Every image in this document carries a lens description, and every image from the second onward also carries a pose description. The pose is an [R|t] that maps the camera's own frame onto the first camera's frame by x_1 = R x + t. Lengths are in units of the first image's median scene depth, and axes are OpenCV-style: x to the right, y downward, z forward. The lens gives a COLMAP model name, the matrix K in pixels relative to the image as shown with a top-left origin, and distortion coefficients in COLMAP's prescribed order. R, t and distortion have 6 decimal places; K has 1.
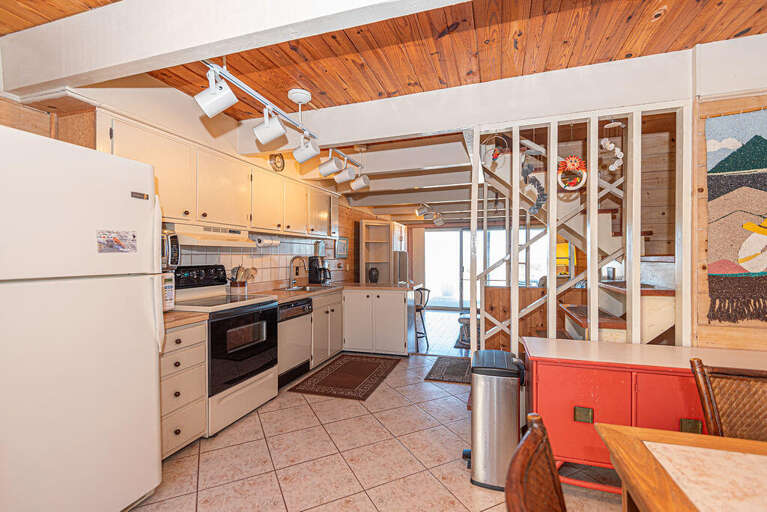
lens RADIAL K [[348.0, 0, 378.1], [0, 348.0, 256.2], [0, 0, 1]] dist [0.034724, -0.020972]
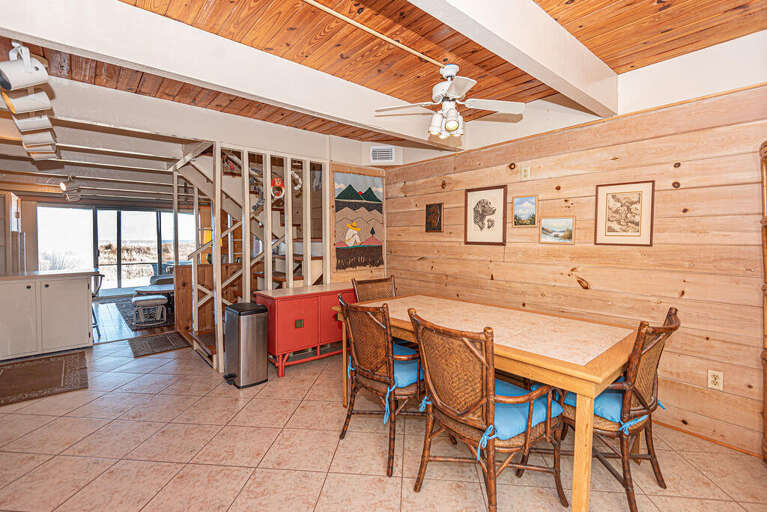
lens RADIAL K [[362.2, 0, 373.7], [0, 362.2, 248.9], [0, 0, 1]] dist [0.033688, -0.015181]
pose [[0.529544, -0.021430, 0.848011, -0.664348], [-0.002376, 0.999639, 0.026746, 0.000589], [-0.848279, -0.016178, 0.529303, -0.283203]]
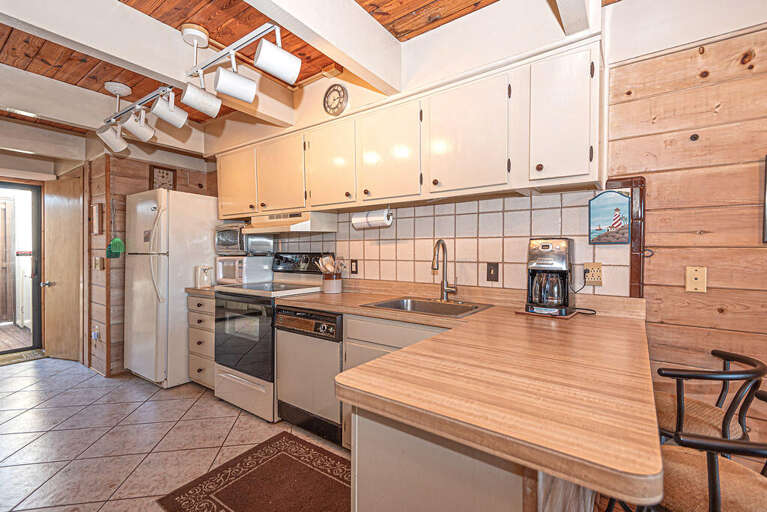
lens RADIAL K [[348.0, 0, 378.1], [0, 348.0, 256.2], [0, 0, 1]] dist [0.034724, -0.020972]
pose [[-0.293233, 0.008431, -0.956004, 0.536637], [-0.001119, 0.999957, 0.009162, 0.037236], [0.956040, 0.003756, -0.293211, 2.083535]]
